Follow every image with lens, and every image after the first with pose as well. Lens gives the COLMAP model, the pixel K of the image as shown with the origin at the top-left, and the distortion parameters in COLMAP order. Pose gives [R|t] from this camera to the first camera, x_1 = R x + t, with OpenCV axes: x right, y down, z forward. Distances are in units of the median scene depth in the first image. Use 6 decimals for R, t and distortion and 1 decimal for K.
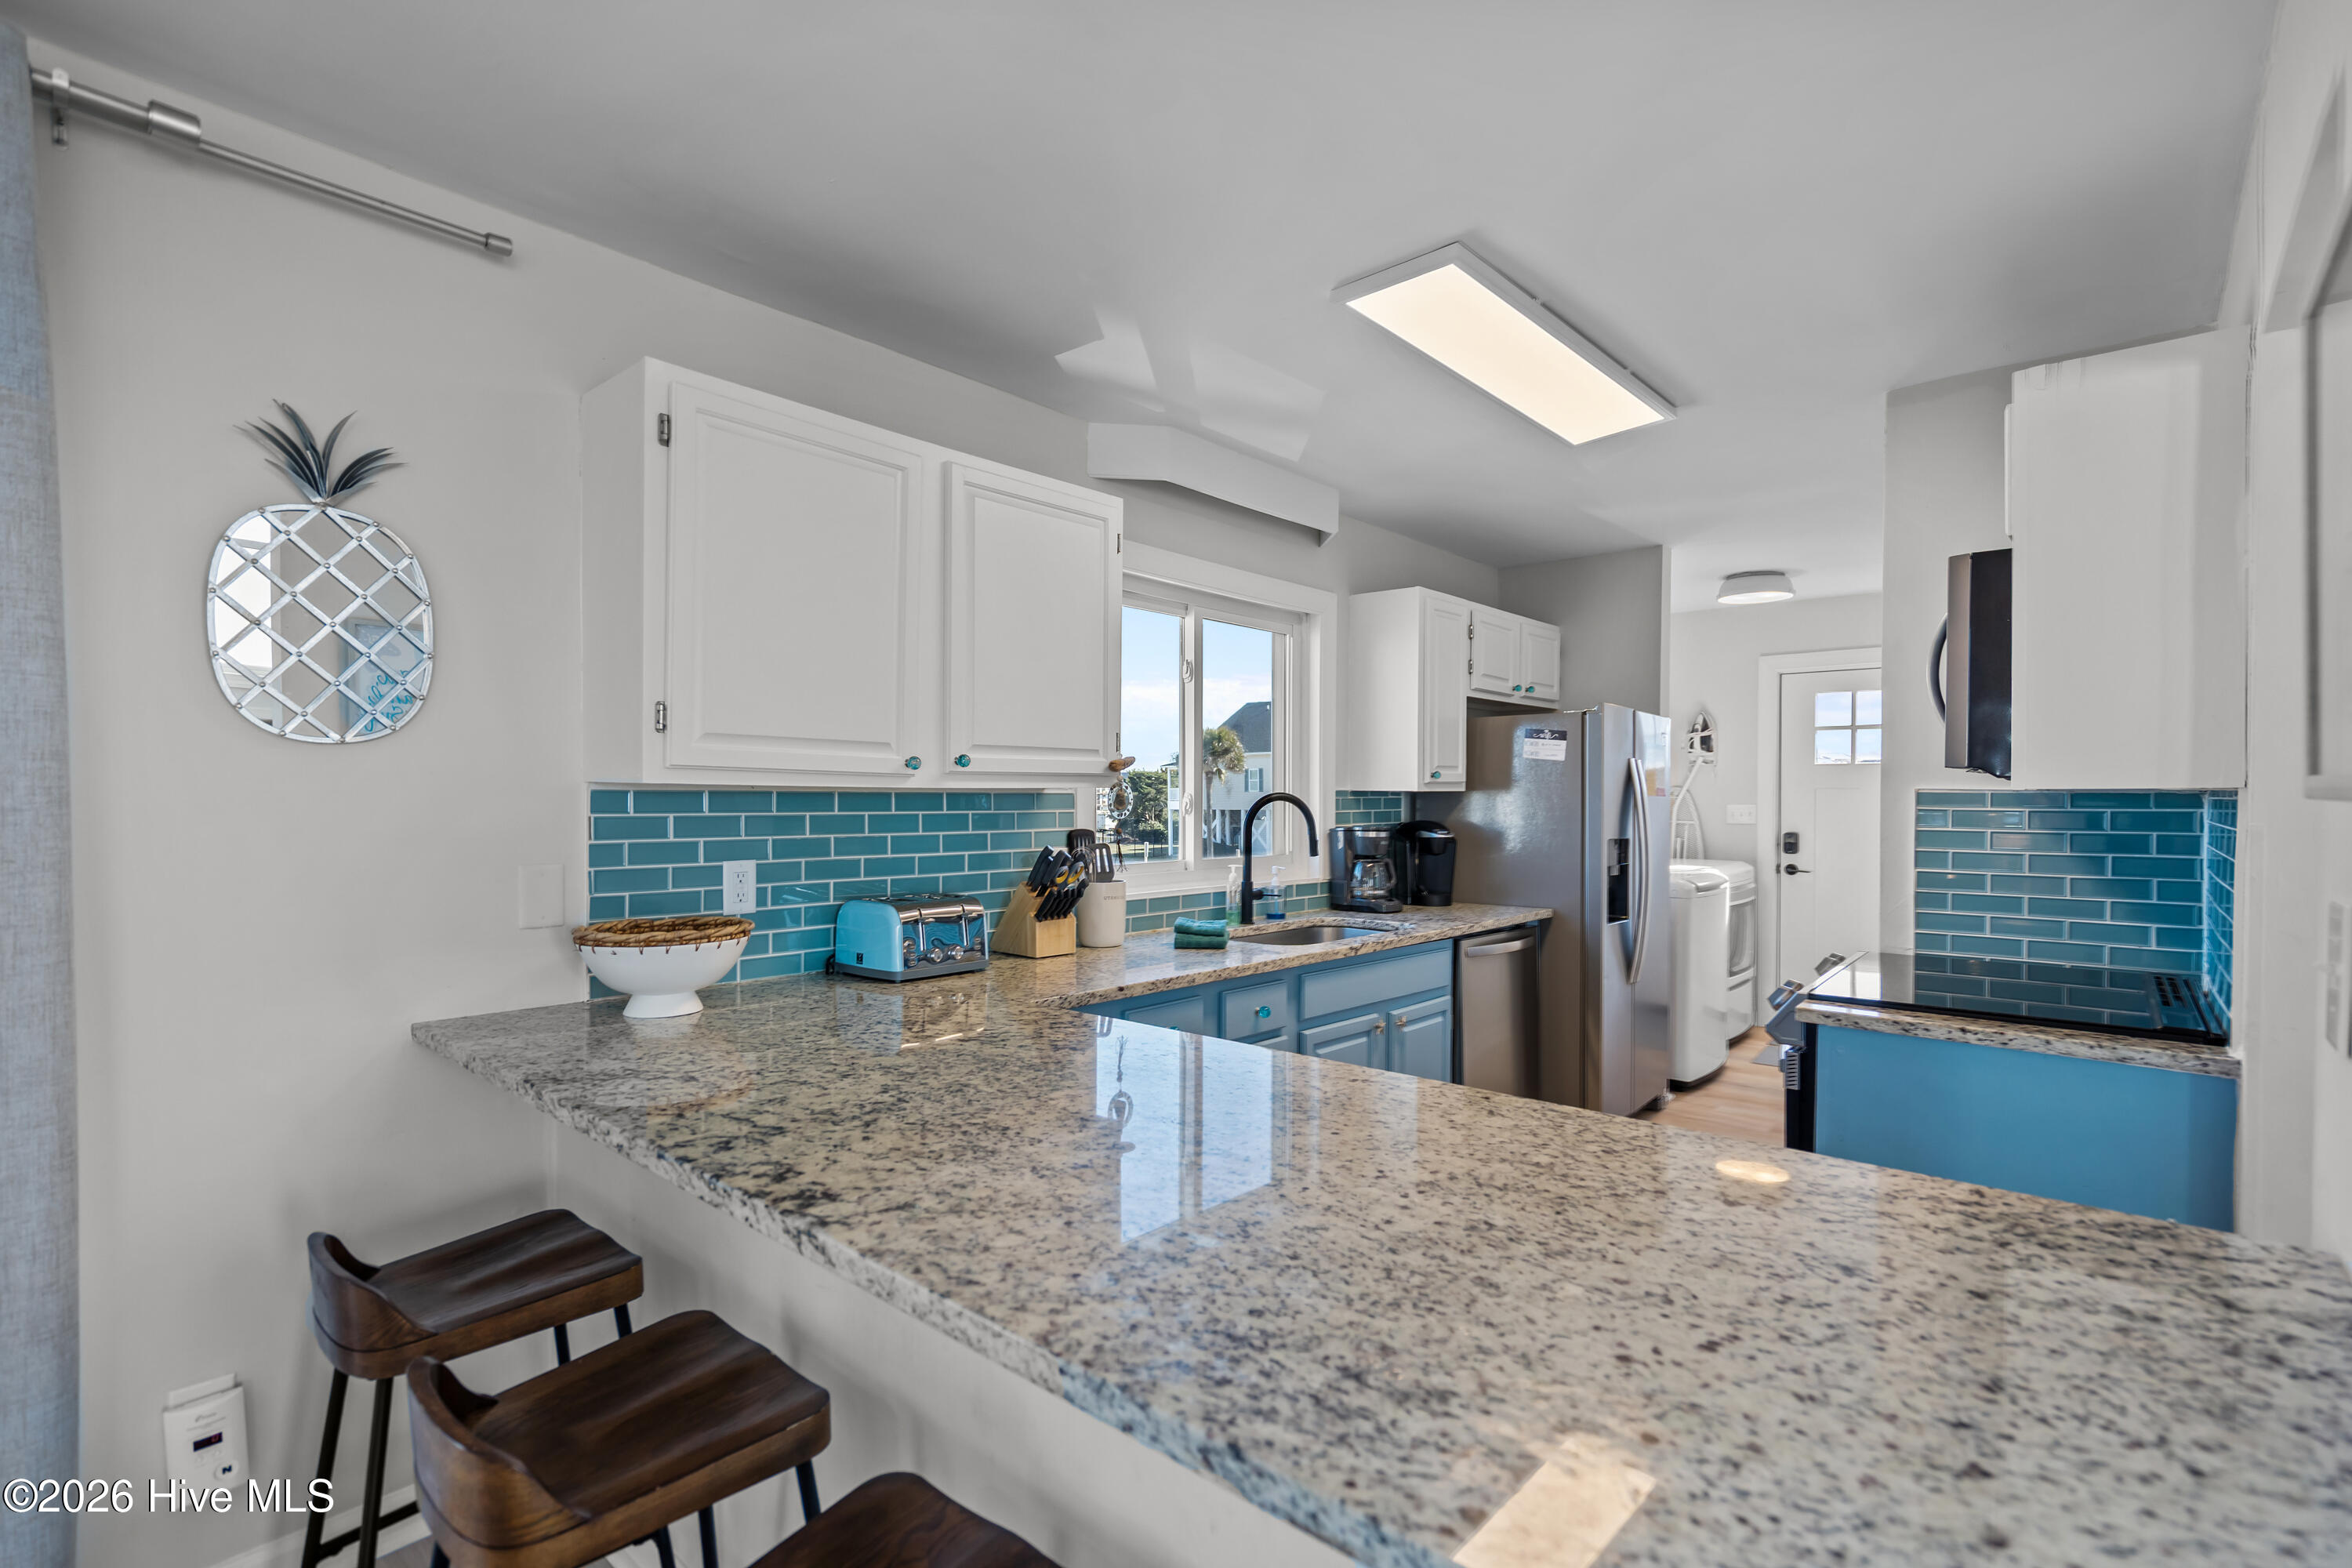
lens RADIAL K [[1078.9, 0, 1171.1], [0, 1078.9, 797.8], [0, 0, 1]] dist [-0.001785, -0.000407]
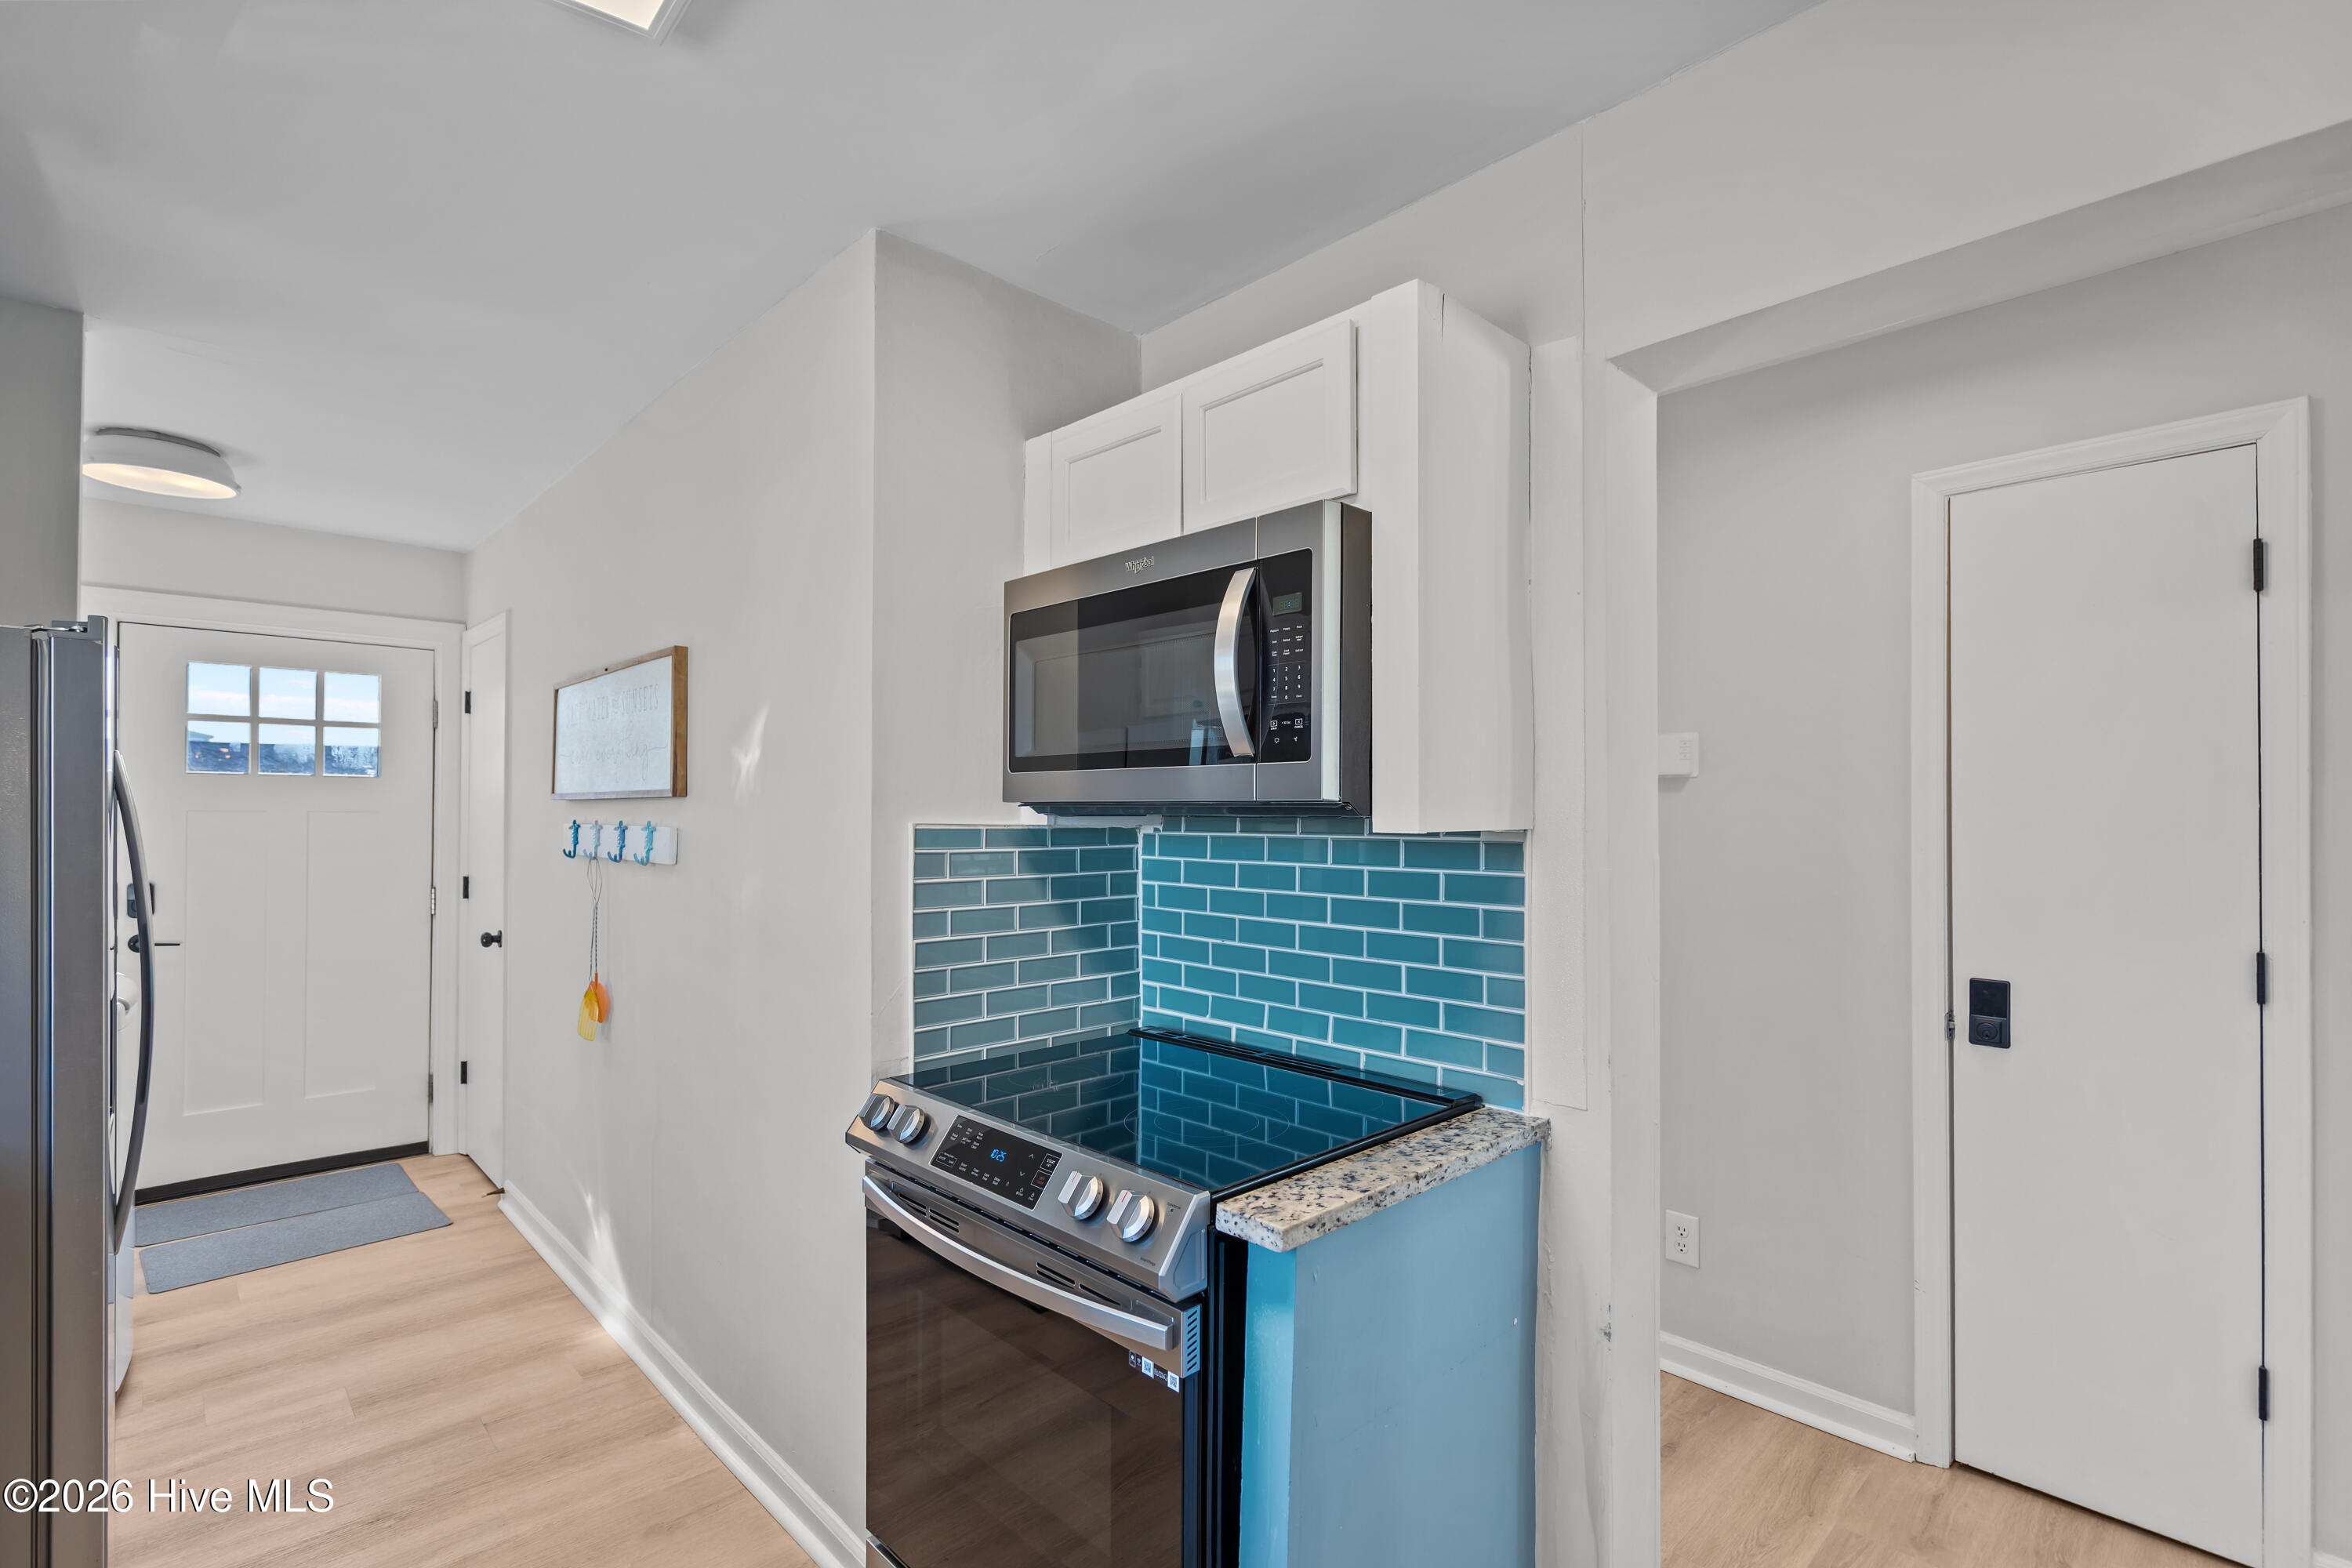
lens RADIAL K [[1078.9, 0, 1171.1], [0, 1078.9, 797.8], [0, 0, 1]] dist [-0.001785, -0.000407]
pose [[0.067444, 0.013307, 0.997634, 0.008231], [-0.002210, 0.999911, -0.013188, -0.011389], [-0.997721, -0.001315, 0.067467, 0.552622]]
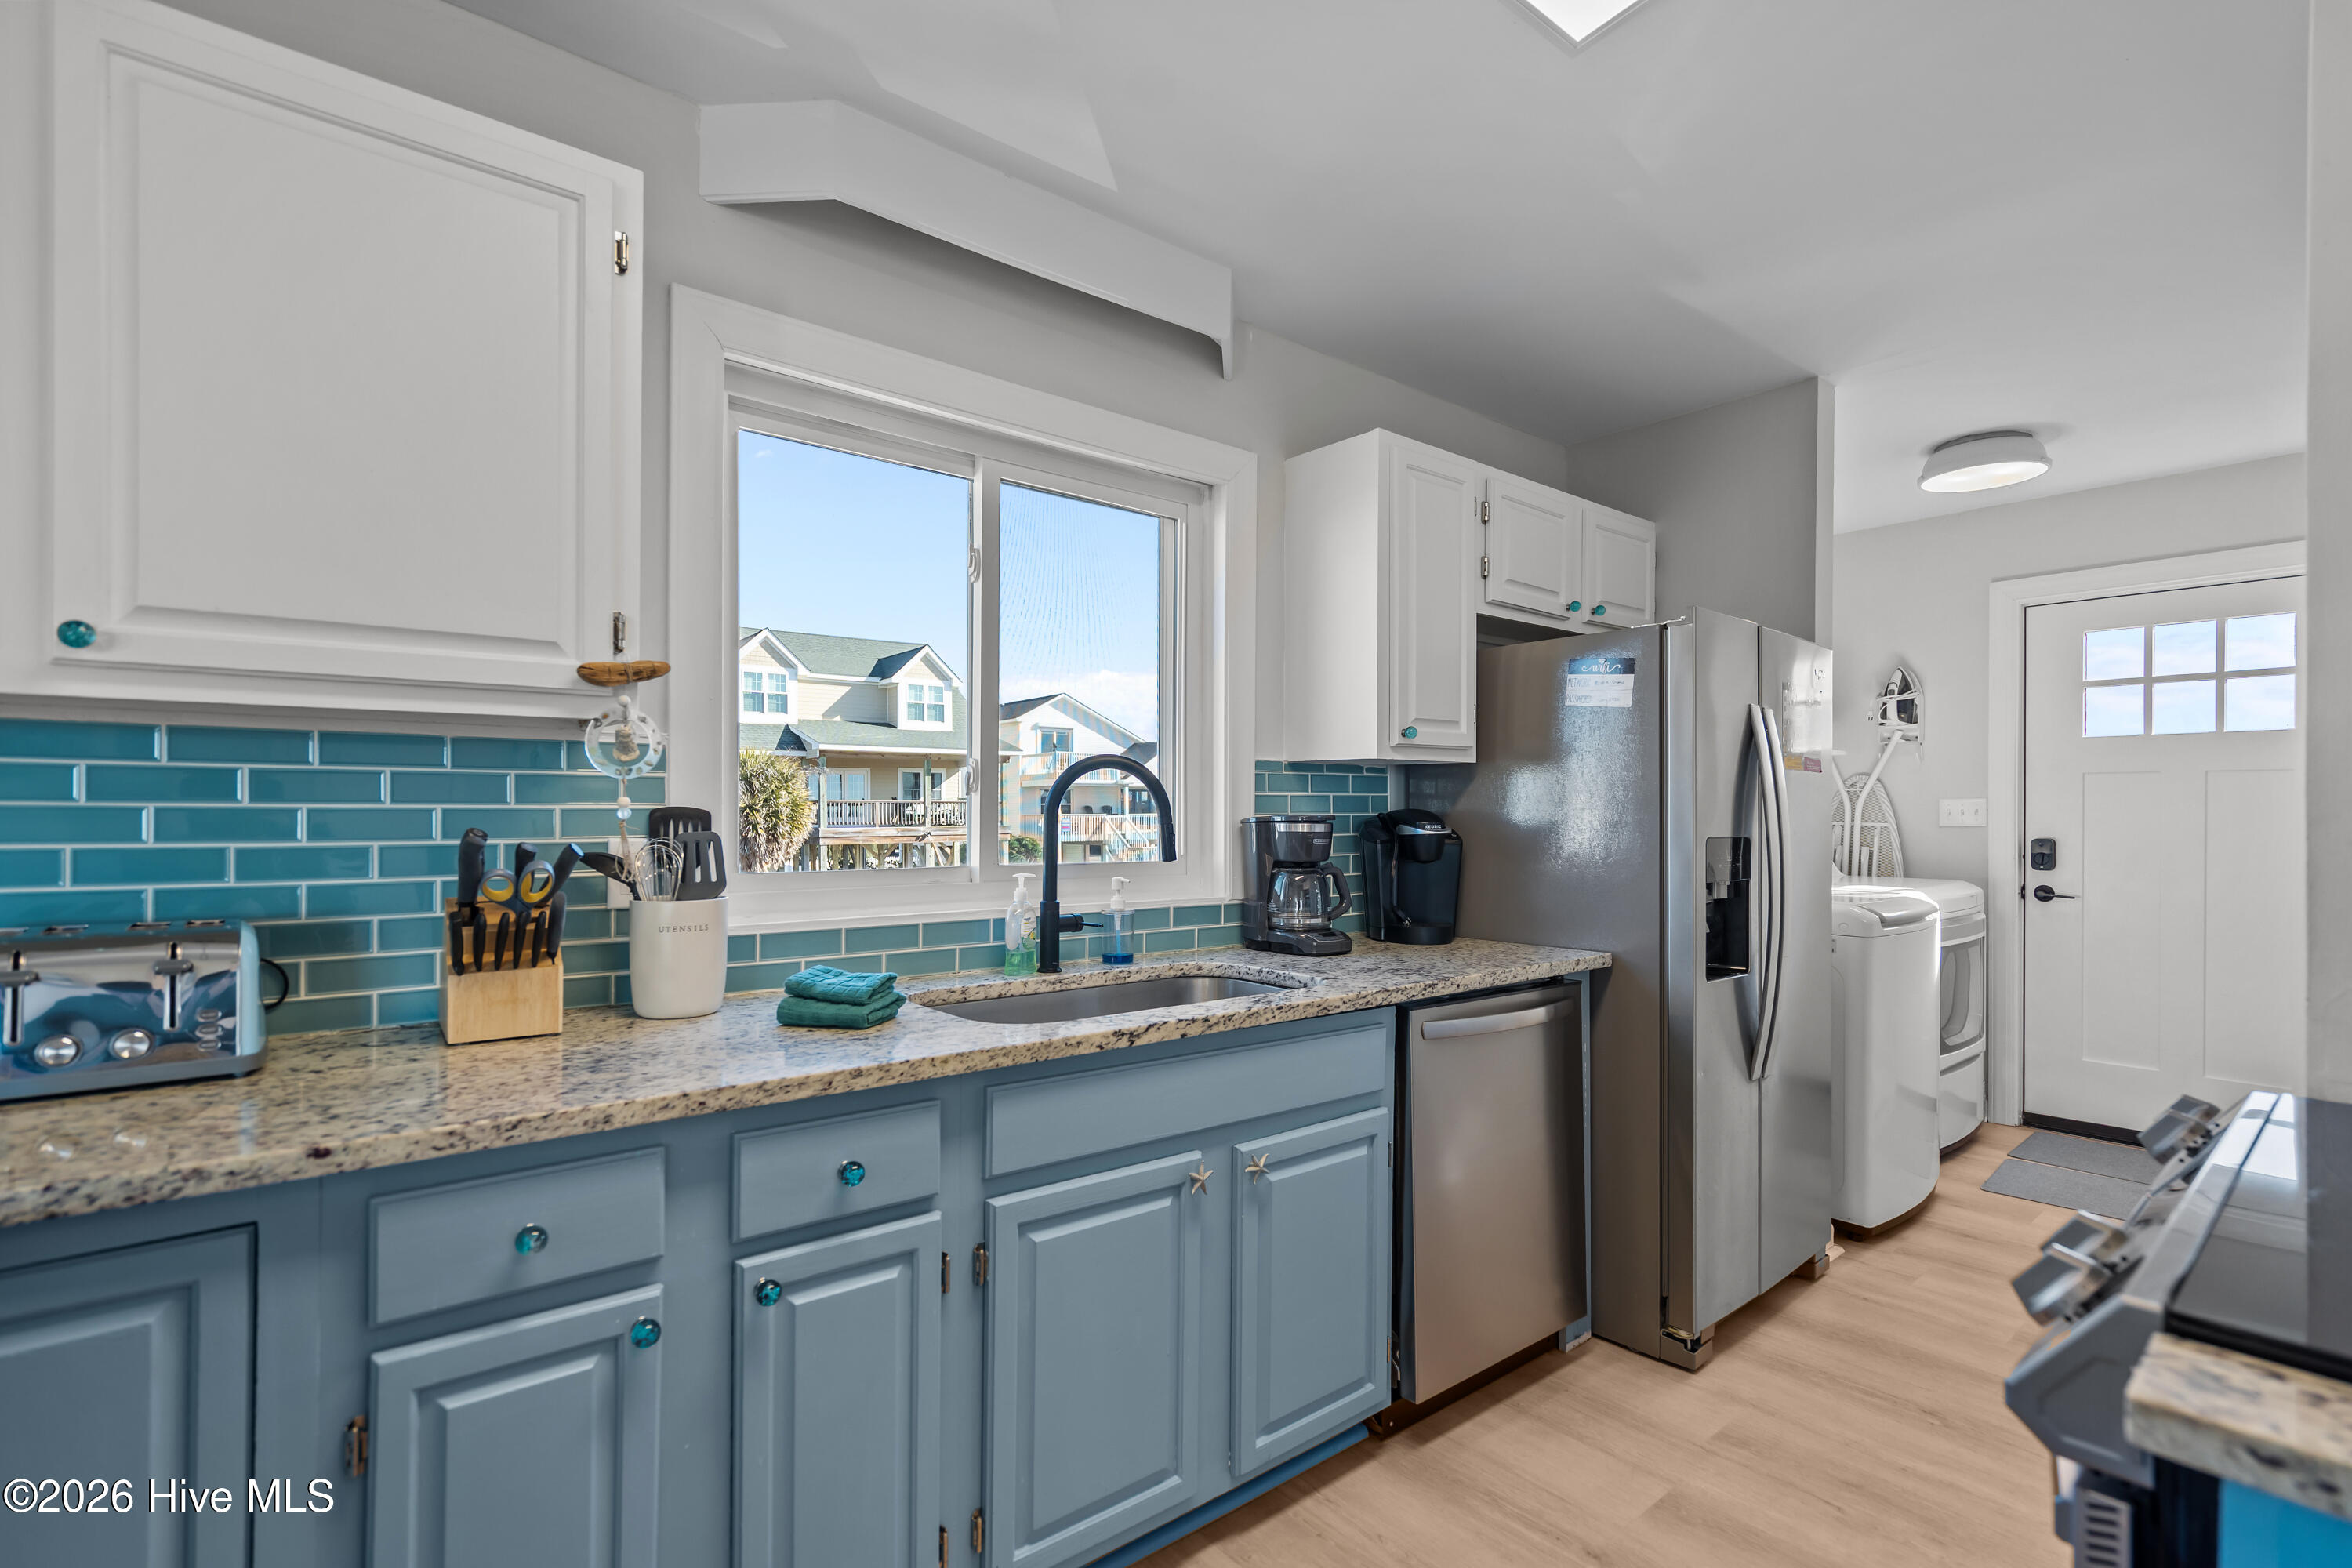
lens RADIAL K [[1086.4, 0, 1164.9], [0, 1086.4, 803.5], [0, 0, 1]] dist [-0.014426, 0.013524]
pose [[0.987992, -0.000890, -0.154502, 0.200709], [-0.000562, 0.999956, -0.009354, 0.025009], [0.154504, 0.009329, 0.987948, 0.361700]]
